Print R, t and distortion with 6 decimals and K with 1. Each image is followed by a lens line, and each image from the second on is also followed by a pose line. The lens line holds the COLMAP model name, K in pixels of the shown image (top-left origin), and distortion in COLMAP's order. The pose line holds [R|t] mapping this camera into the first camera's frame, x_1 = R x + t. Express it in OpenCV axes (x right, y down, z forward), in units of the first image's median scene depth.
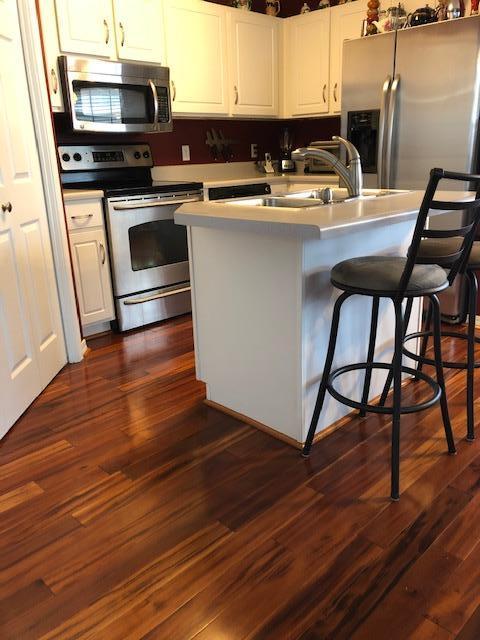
lens RADIAL K [[534.3, 0, 238.5], [0, 534.3, 314.8], [0, 0, 1]] dist [0.053673, -0.028032]
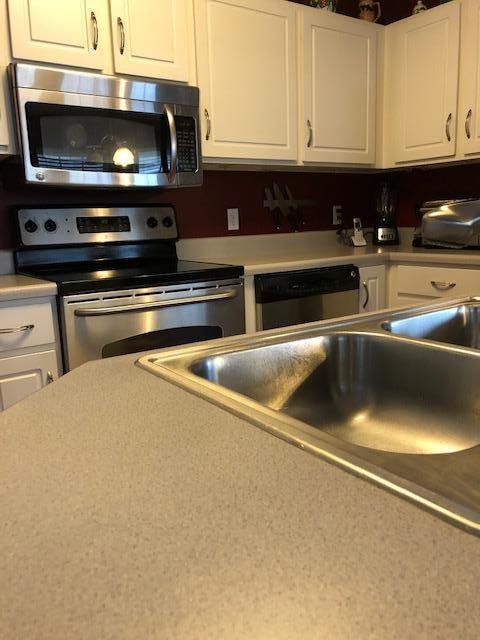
lens RADIAL K [[534.3, 0, 243.5], [0, 534.3, 326.5], [0, 0, 1]] dist [0.053673, -0.028032]
pose [[0.986872, 0.028414, -0.158985, 0.028347], [-0.043262, 0.994936, -0.090728, -0.111234], [0.155602, 0.096414, 0.983103, 0.370186]]
